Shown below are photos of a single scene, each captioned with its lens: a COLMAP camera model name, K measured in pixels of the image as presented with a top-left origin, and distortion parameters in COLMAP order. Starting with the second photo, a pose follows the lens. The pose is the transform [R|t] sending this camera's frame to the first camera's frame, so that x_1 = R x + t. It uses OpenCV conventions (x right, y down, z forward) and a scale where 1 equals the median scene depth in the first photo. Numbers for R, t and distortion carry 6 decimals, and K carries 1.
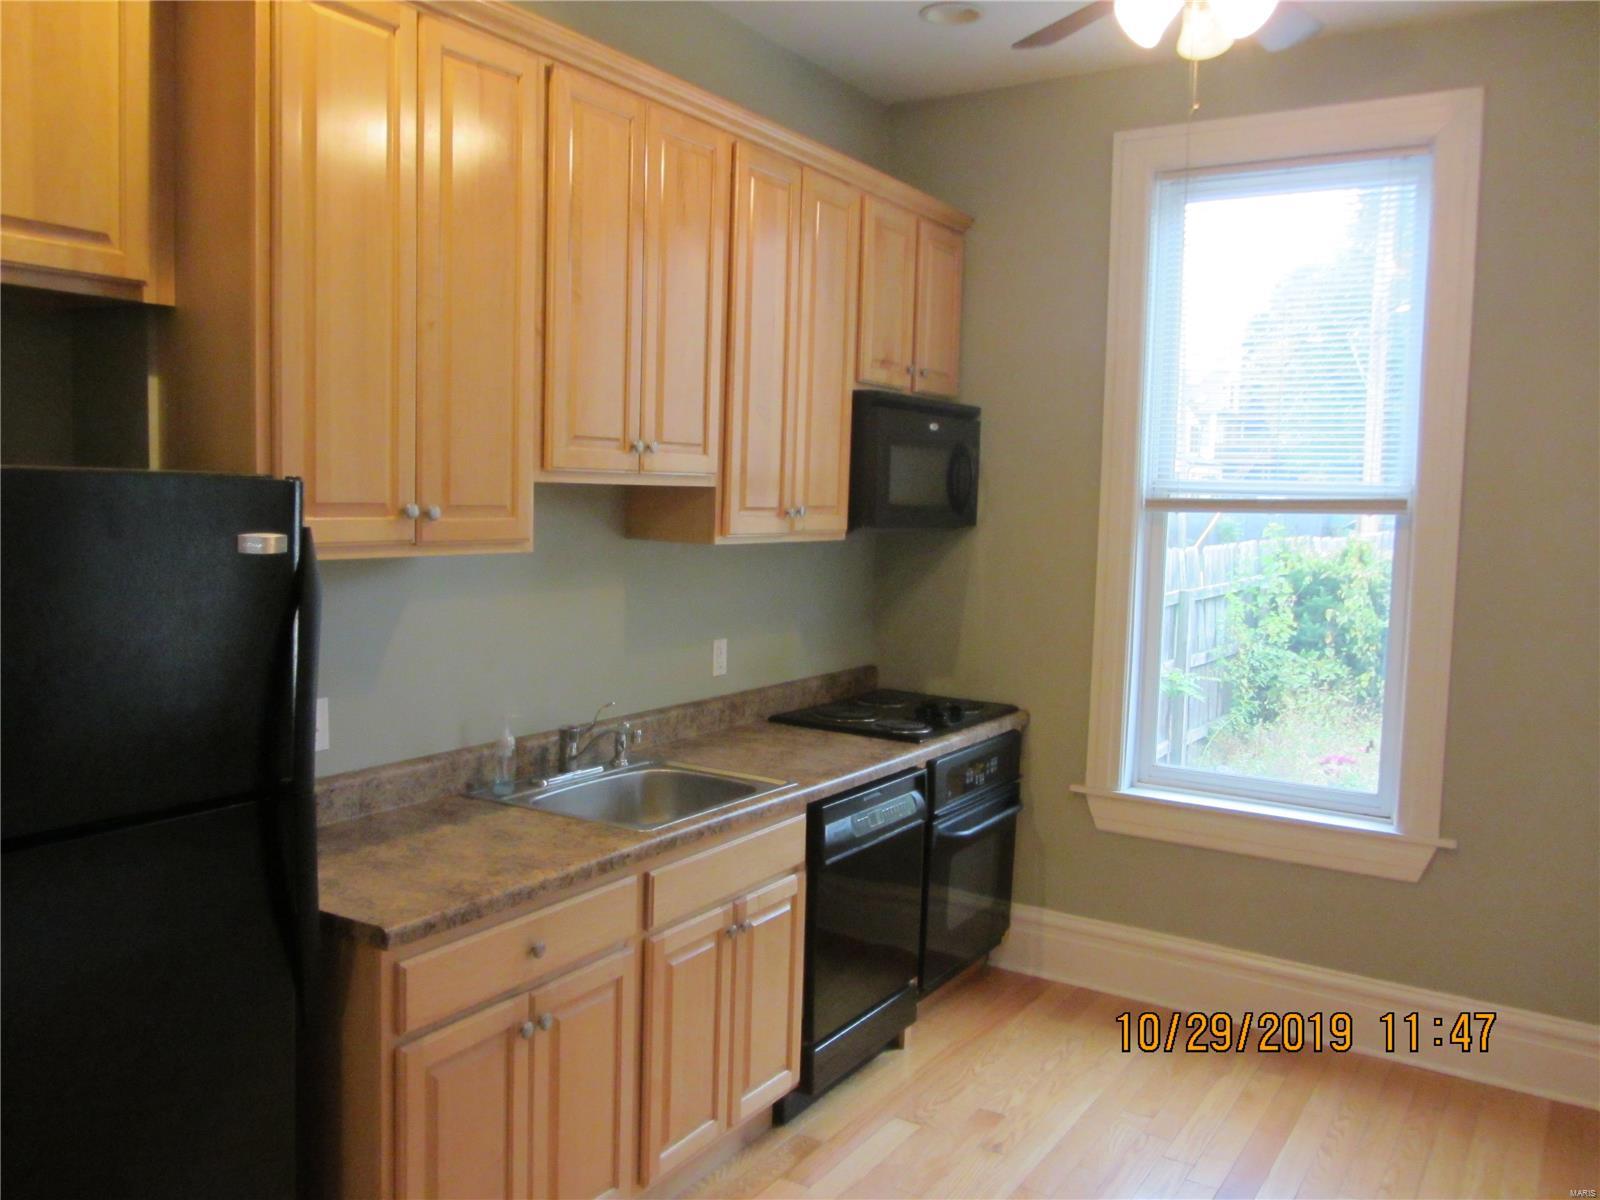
lens RADIAL K [[1304.6, 0, 800.0], [0, 1304.6, 600.0], [0, 0, 1]] dist [-0.069171, -0.004614]
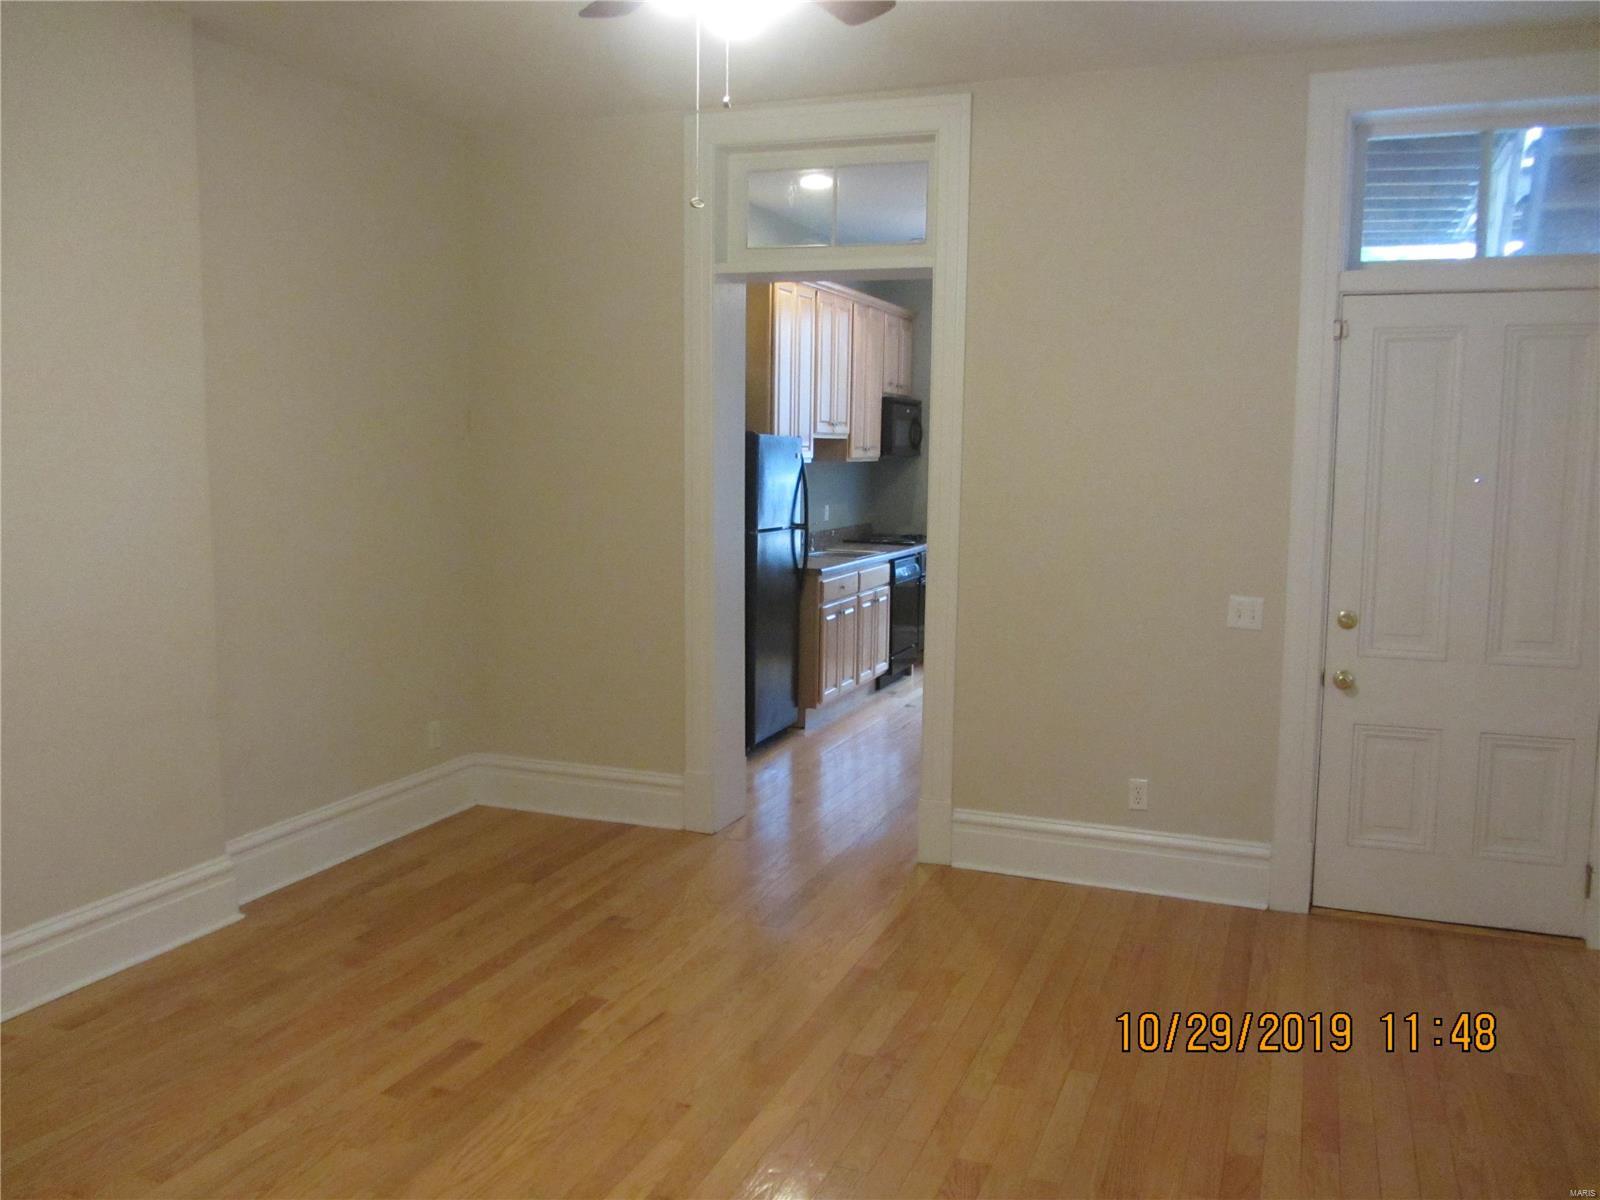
lens RADIAL K [[1285.8, 0, 800.0], [0, 1285.8, 600.0], [0, 0, 1]] dist [-0.064851, -0.006980]
pose [[0.982551, -0.038530, 0.181958, -0.536456], [0.031579, 0.998662, 0.040942, 0.104873], [-0.183292, -0.034482, 0.982454, -1.252874]]
